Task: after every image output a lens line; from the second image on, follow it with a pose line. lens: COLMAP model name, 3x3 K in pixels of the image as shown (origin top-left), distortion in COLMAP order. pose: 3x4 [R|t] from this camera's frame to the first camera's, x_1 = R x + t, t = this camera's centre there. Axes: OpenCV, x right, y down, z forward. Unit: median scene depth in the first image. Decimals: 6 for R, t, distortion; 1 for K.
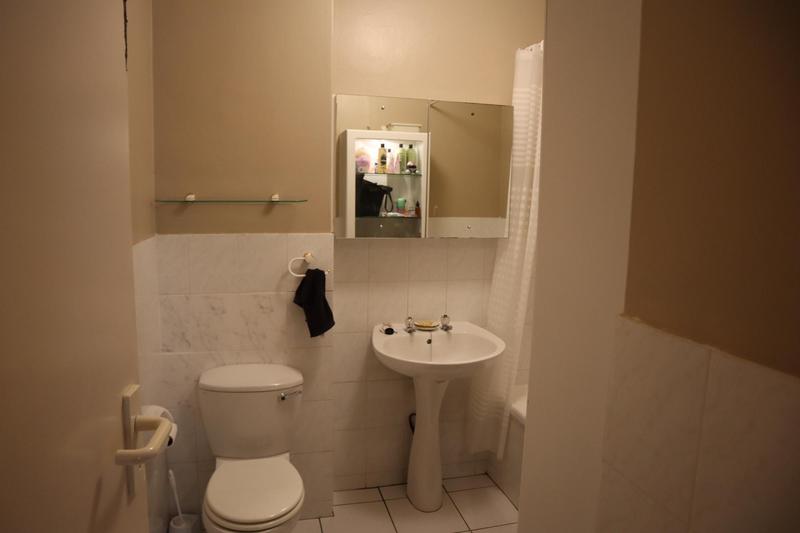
lens RADIAL K [[546.0, 0, 400.0], [0, 546.0, 266.5], [0, 0, 1]] dist [-0.124236, 0.084193]
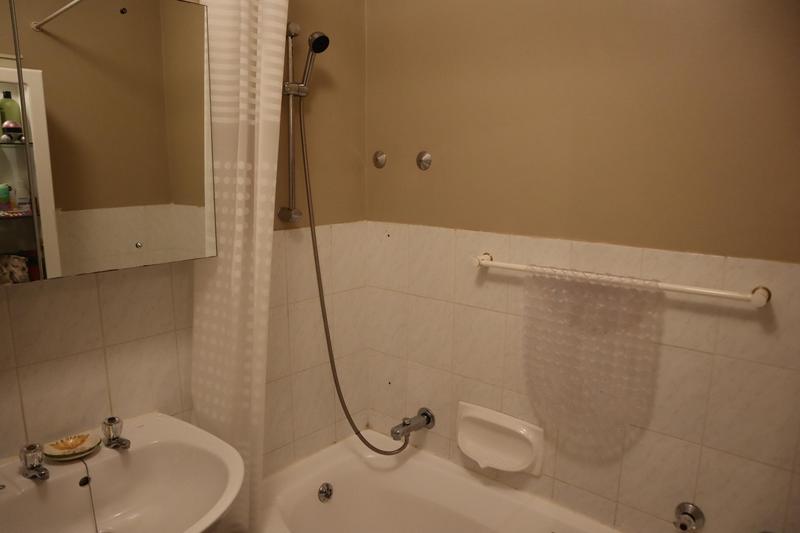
lens RADIAL K [[546.0, 0, 400.0], [0, 546.0, 266.5], [0, 0, 1]] dist [-0.124236, 0.084193]
pose [[0.818406, -0.120792, 0.561802, 0.044958], [0.089772, 0.992529, 0.082626, -0.069342], [-0.567585, -0.017188, 0.823135, 0.447120]]
